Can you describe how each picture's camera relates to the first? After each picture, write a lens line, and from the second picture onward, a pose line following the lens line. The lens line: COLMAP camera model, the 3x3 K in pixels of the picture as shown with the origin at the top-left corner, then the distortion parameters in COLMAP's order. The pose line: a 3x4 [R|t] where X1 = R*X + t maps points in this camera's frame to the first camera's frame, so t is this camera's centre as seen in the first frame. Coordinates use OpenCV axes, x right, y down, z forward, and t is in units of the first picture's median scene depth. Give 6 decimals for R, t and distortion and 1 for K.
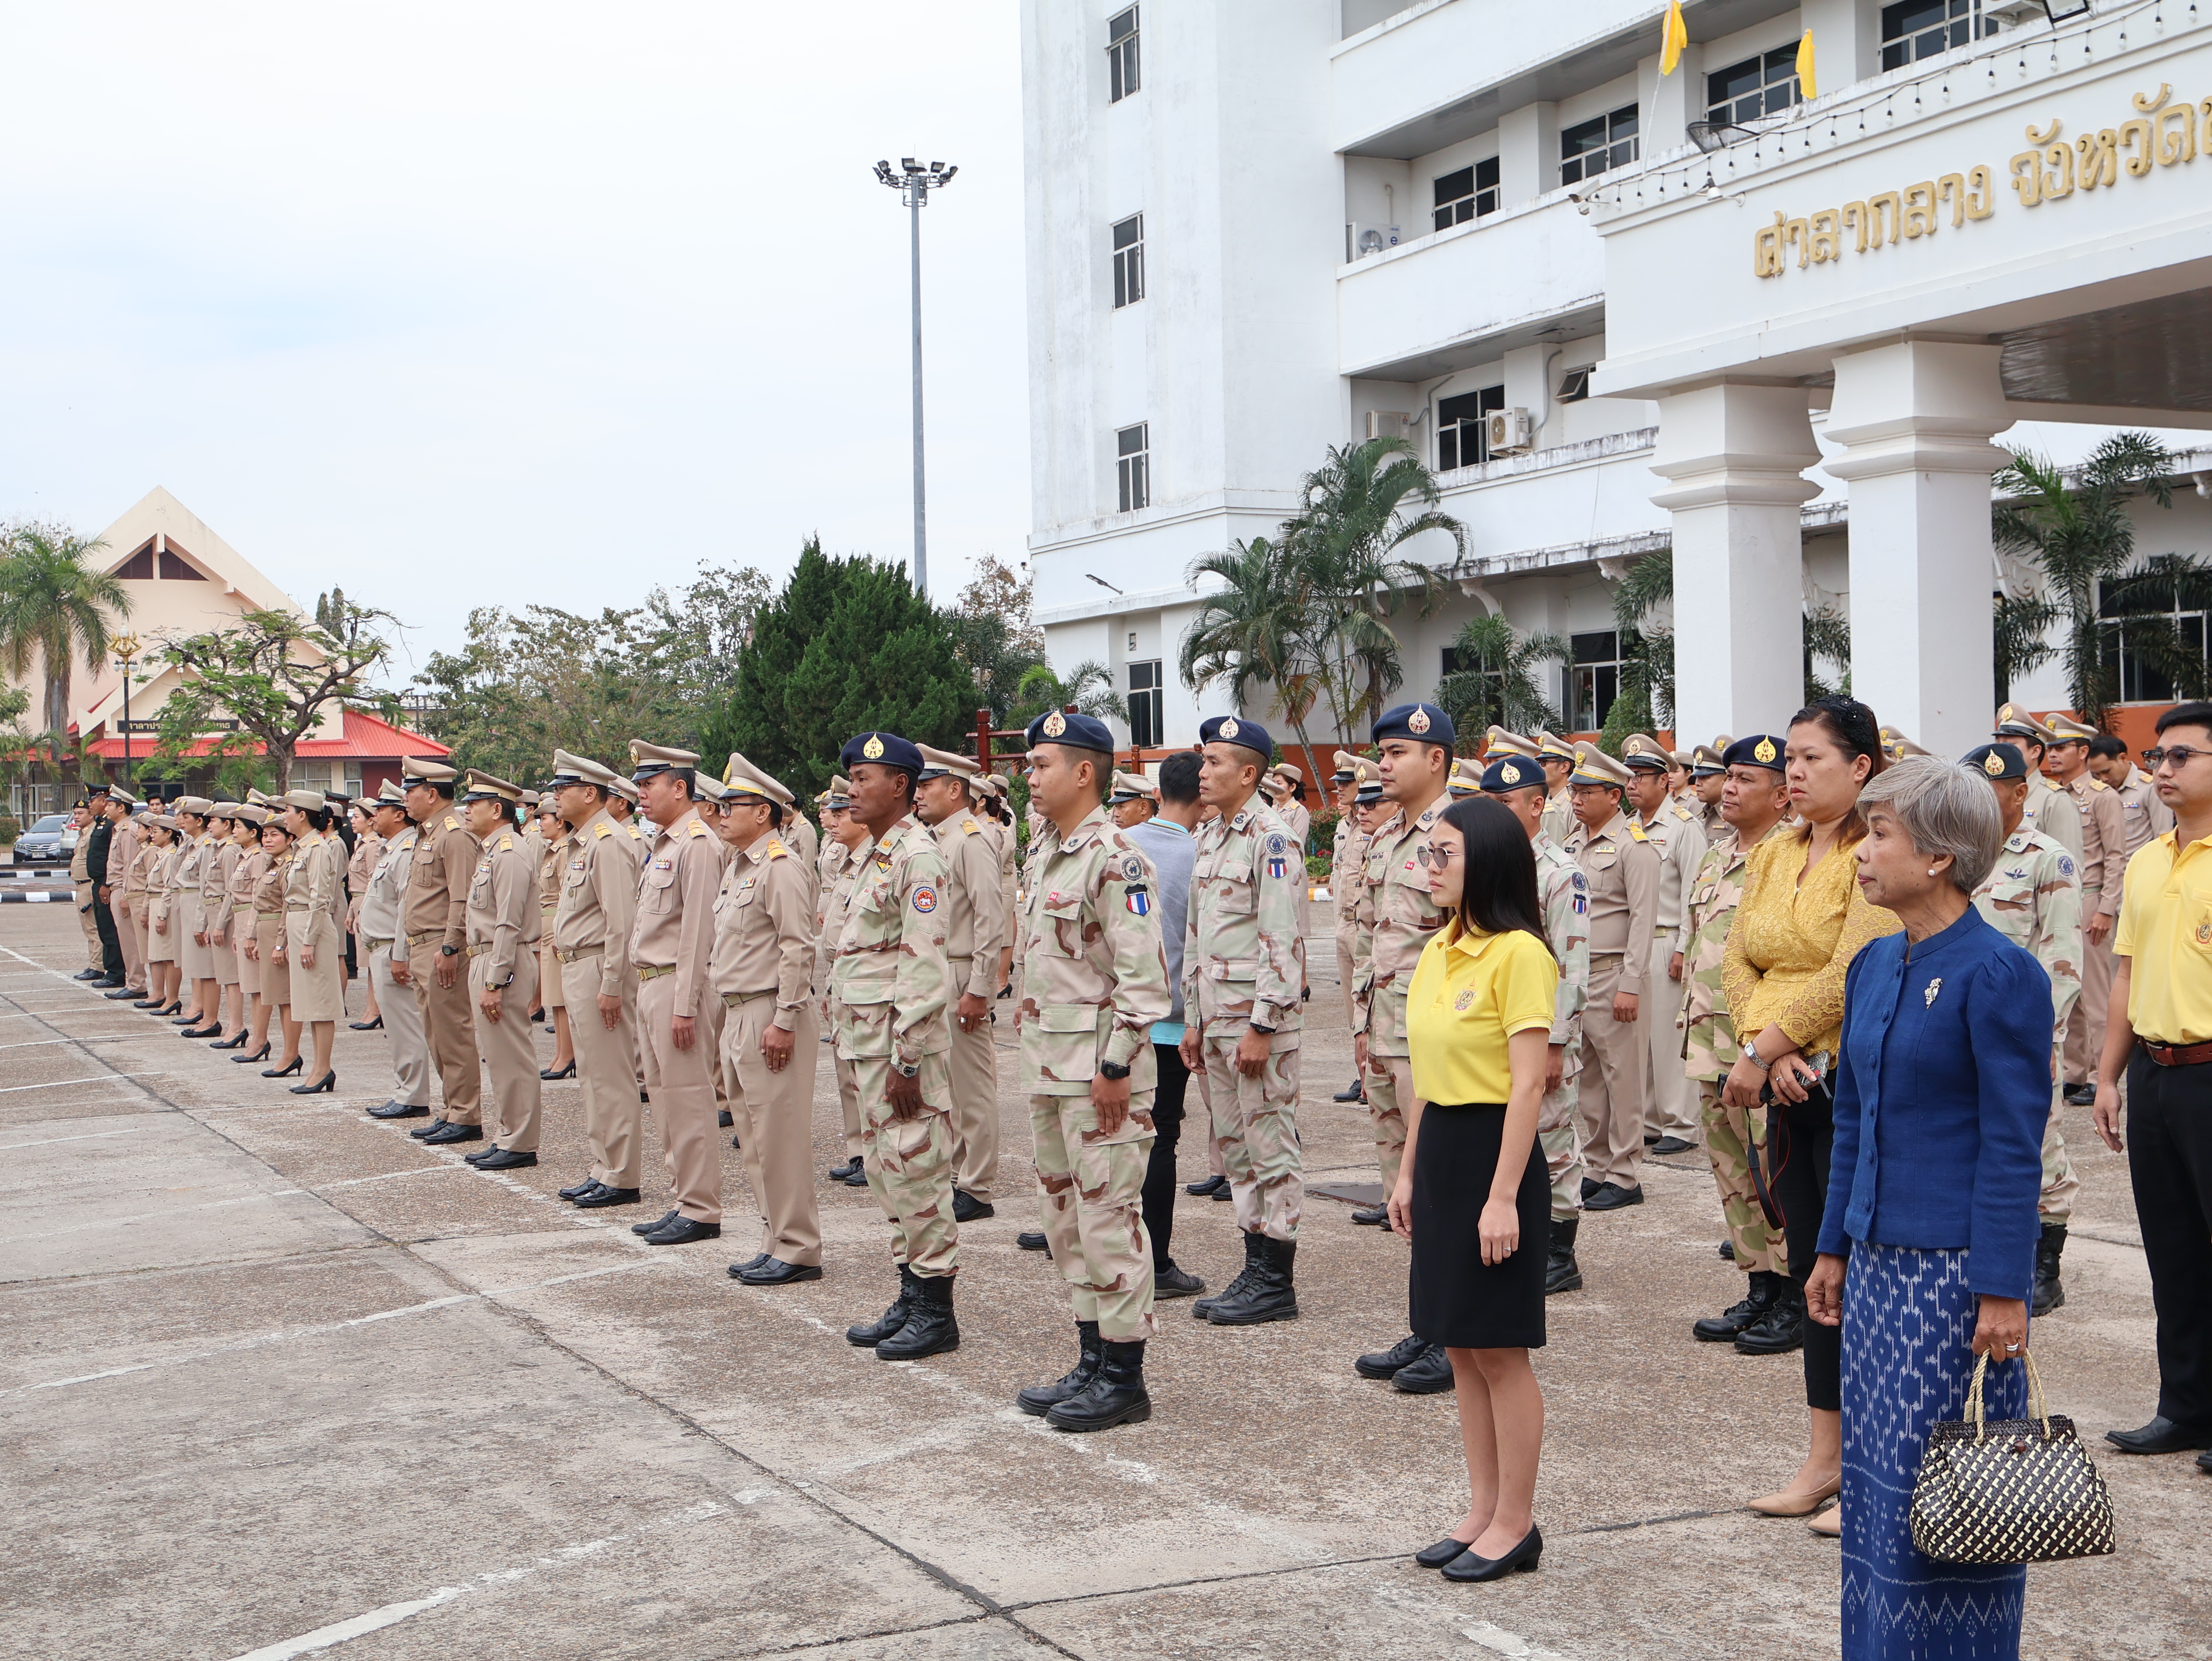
lens RADIAL K [[2684.3, 0, 1113.7], [0, 2684.3, 822.4], [0, 0, 1]] dist [-0.011723, 0.000000]
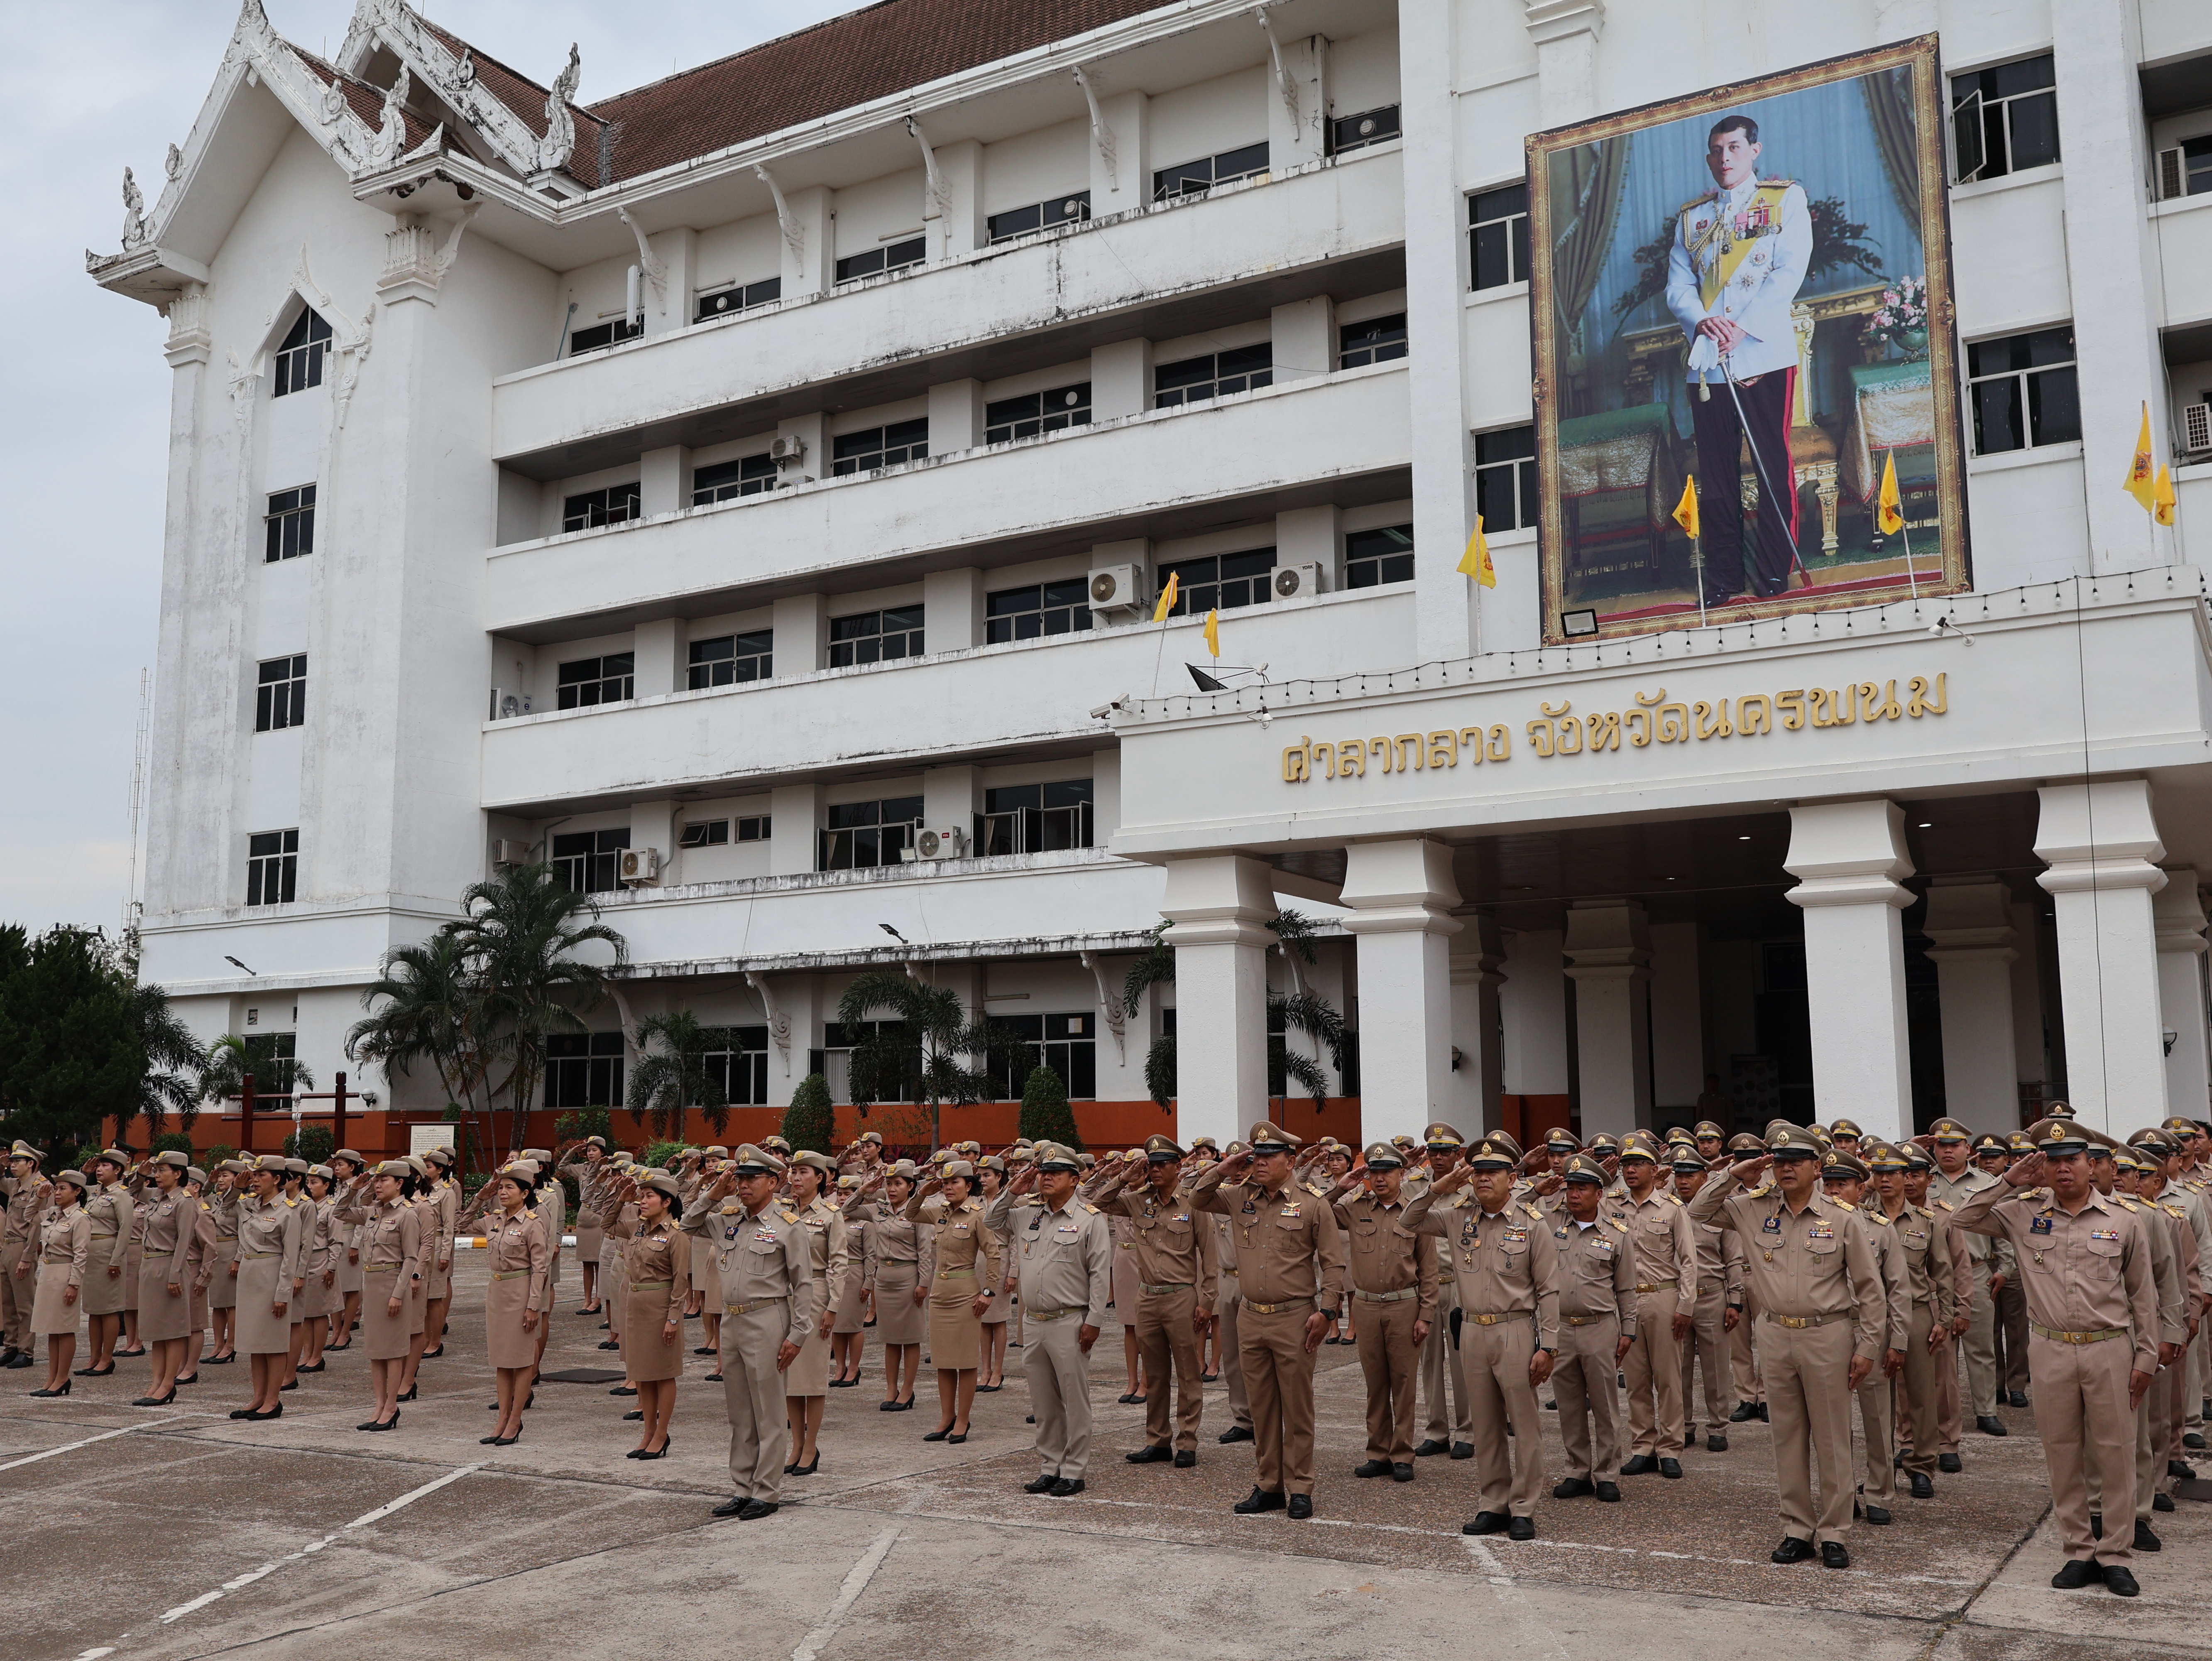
lens RADIAL K [[1986.0, 0, 1098.4], [0, 1986.0, 833.2], [0, 0, 1]] dist [0.001886, 0.008896]
pose [[0.838577, 0.096369, 0.536191, -0.169102], [-0.004832, 0.985507, -0.169567, -0.002377], [-0.544761, 0.139605, 0.826889, 0.097109]]
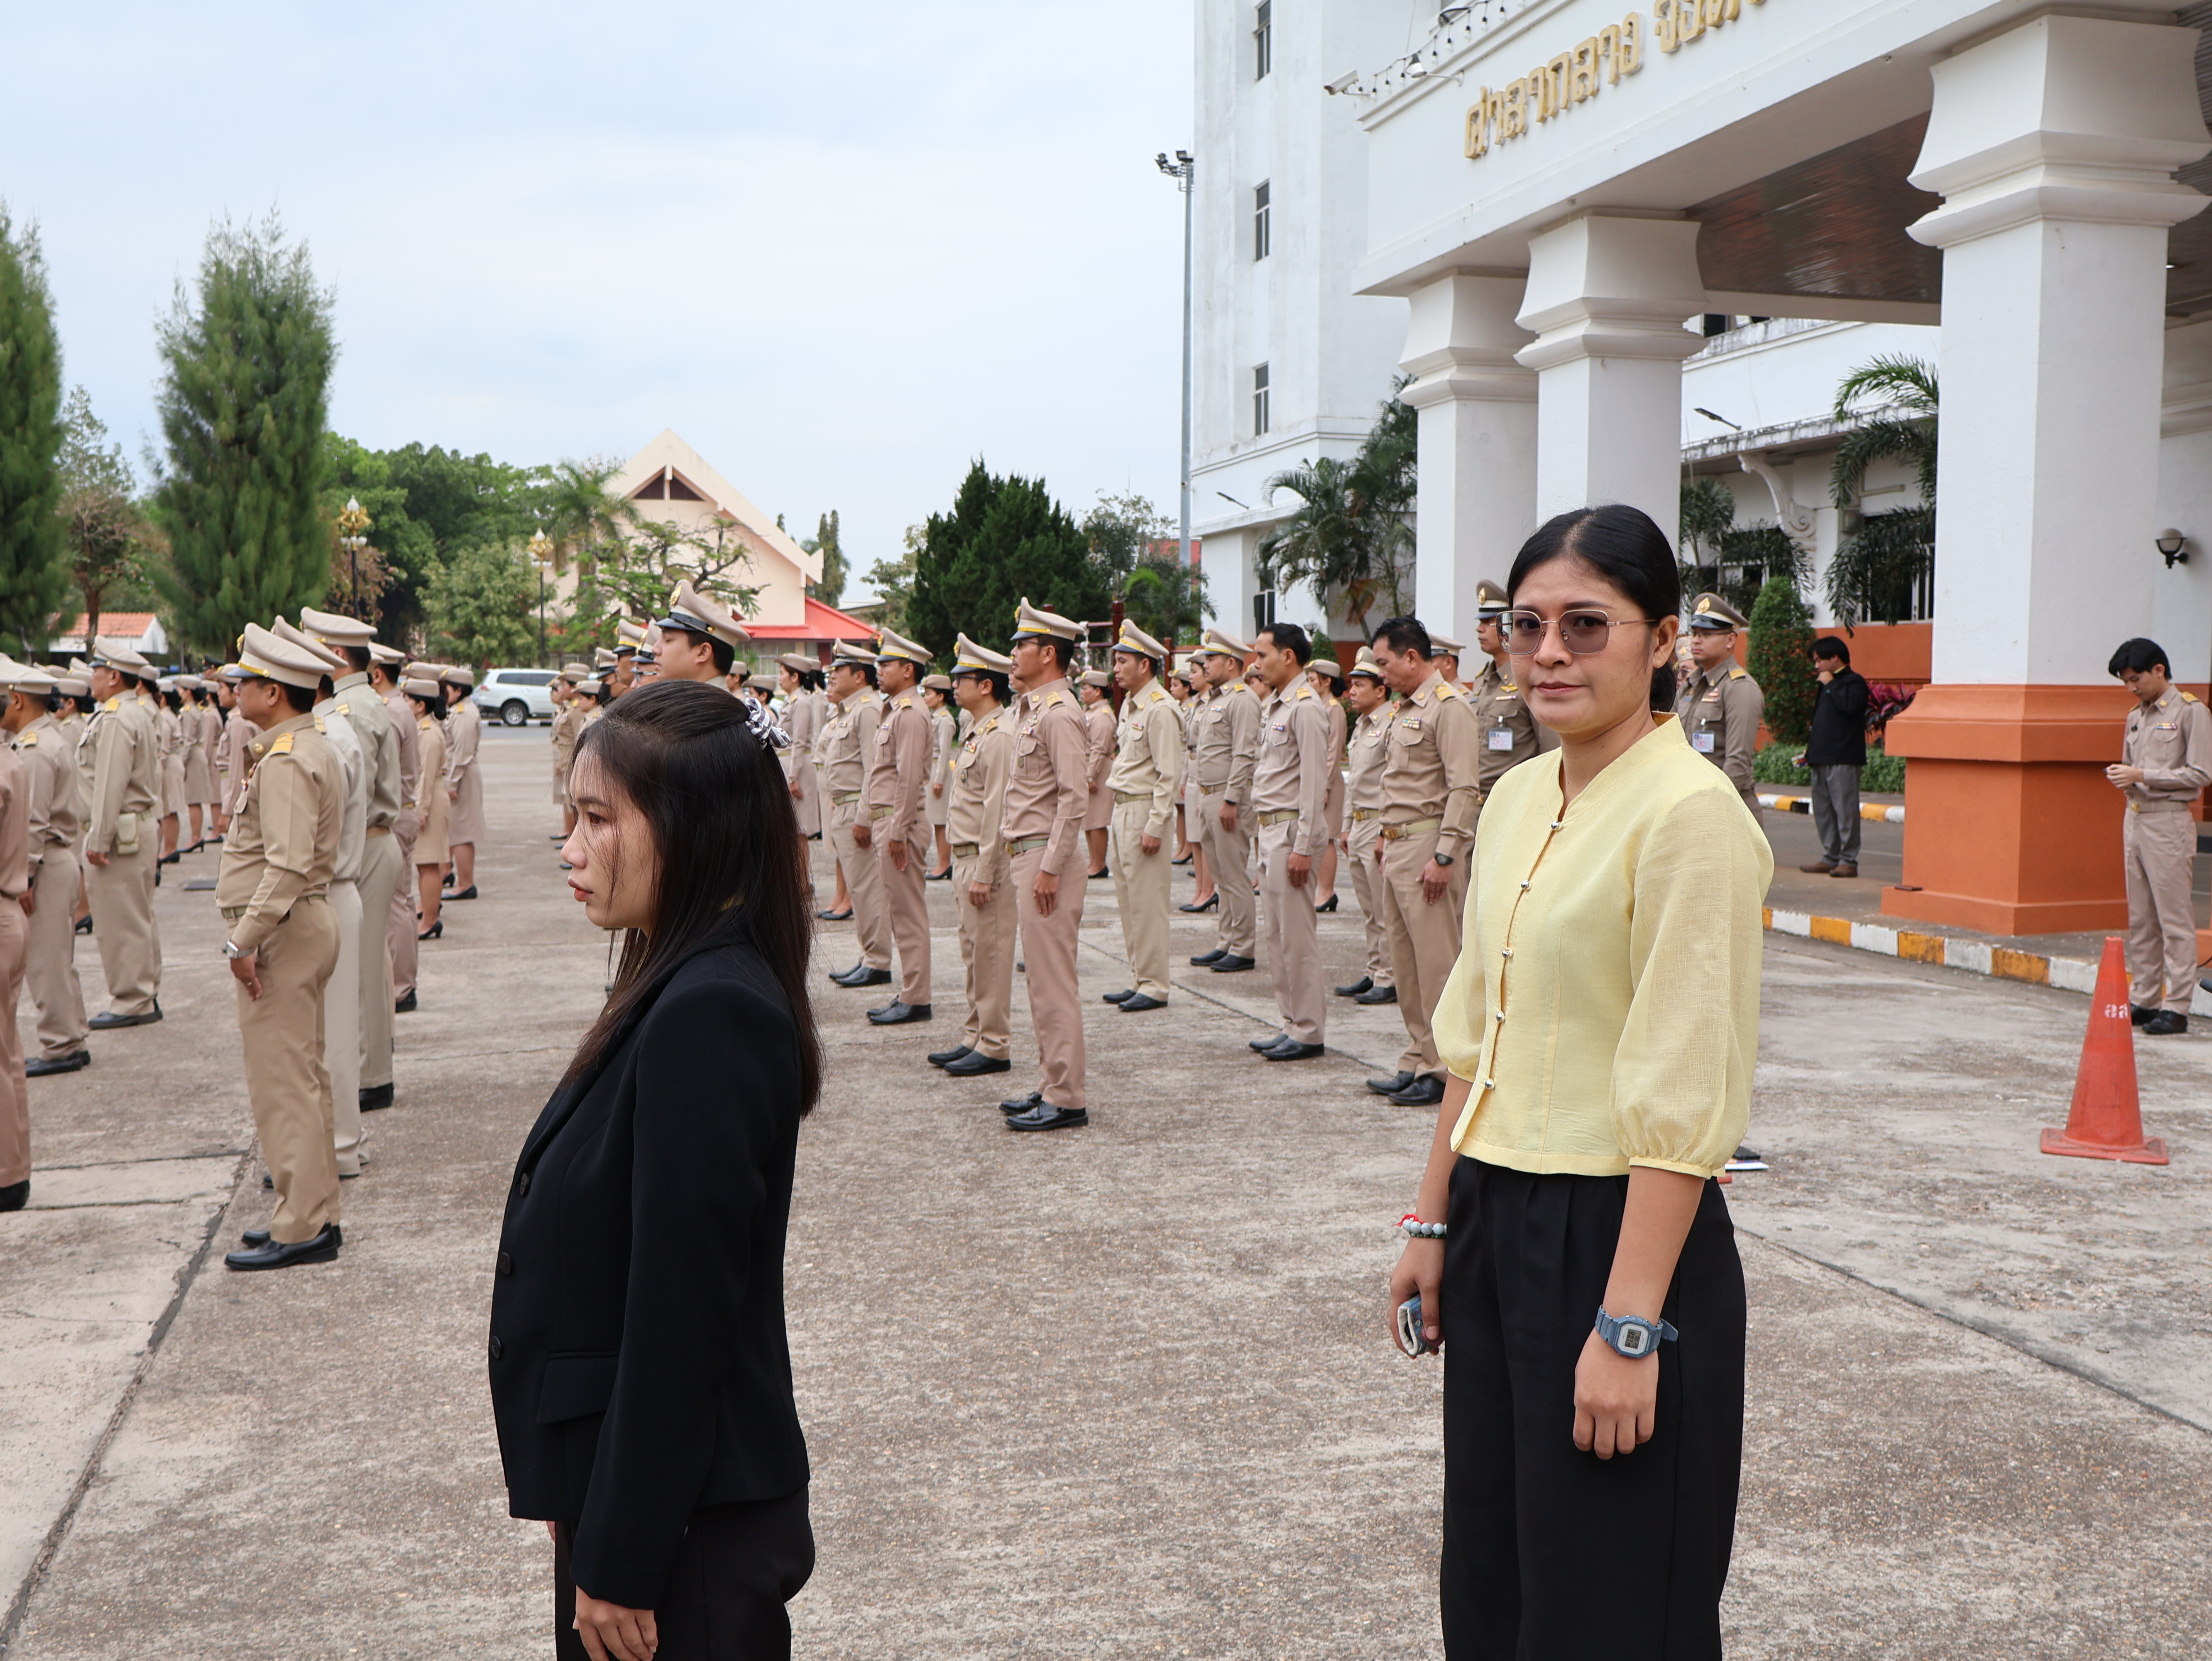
lens RADIAL K [[2066.6, 0, 1094.5], [0, 2066.6, 838.8], [0, 0, 1]] dist [-0.005388, 0.000000]
pose [[0.983453, 0.035688, -0.177616, 0.110891], [-0.023531, 0.997263, 0.070091, -0.003710], [0.179631, -0.064751, 0.981601, 0.102781]]
